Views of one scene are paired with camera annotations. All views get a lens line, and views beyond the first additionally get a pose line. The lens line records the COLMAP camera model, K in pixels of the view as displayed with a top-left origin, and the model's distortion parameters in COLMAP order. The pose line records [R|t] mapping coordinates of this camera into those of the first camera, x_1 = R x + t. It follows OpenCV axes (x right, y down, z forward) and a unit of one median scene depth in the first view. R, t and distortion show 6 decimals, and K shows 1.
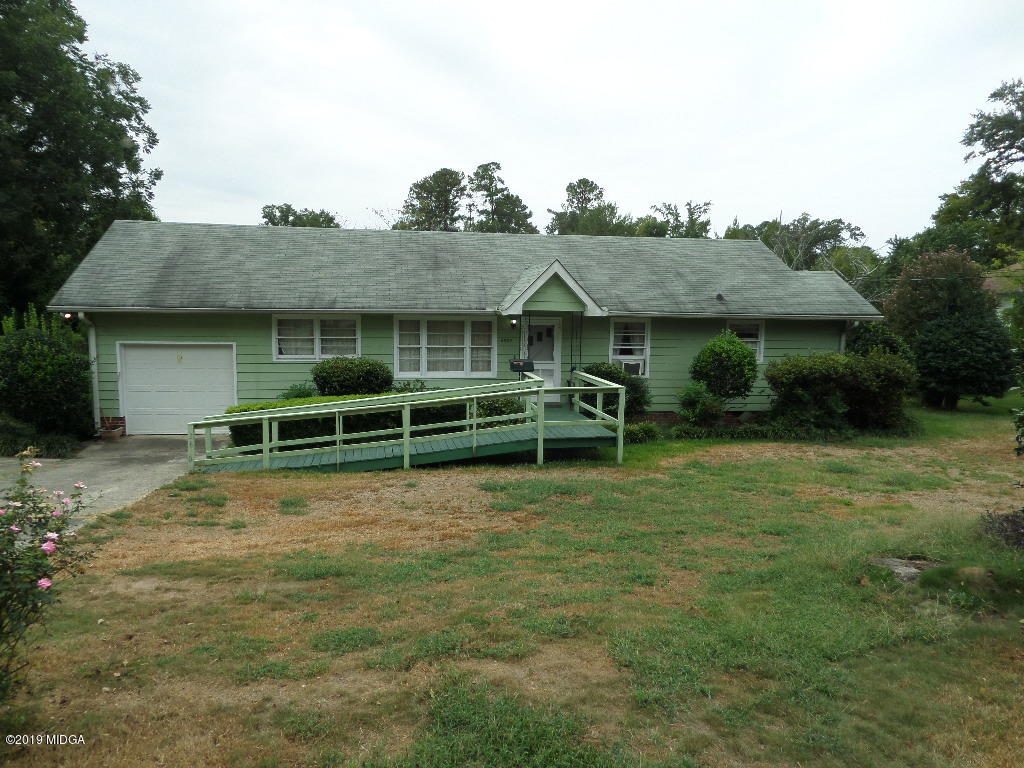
lens RADIAL K [[714.6, 0, 521.4], [0, 714.6, 383.9], [0, 0, 1]] dist [-0.020107, 0.008215]
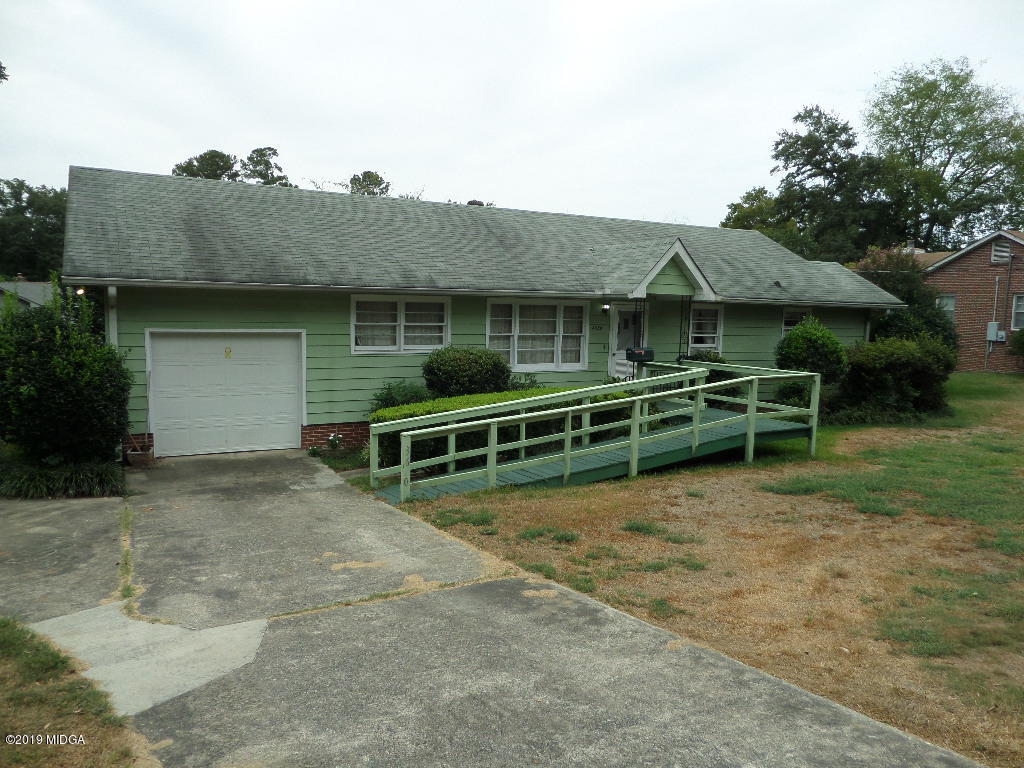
lens RADIAL K [[714.6, 0, 521.3], [0, 714.6, 388.9], [0, 0, 1]] dist [-0.020107, 0.008215]
pose [[0.950039, -0.028542, 0.310823, -0.406296], [0.025378, 0.999577, 0.014218, 0.000630], [-0.311097, -0.005620, 0.950361, 0.182039]]
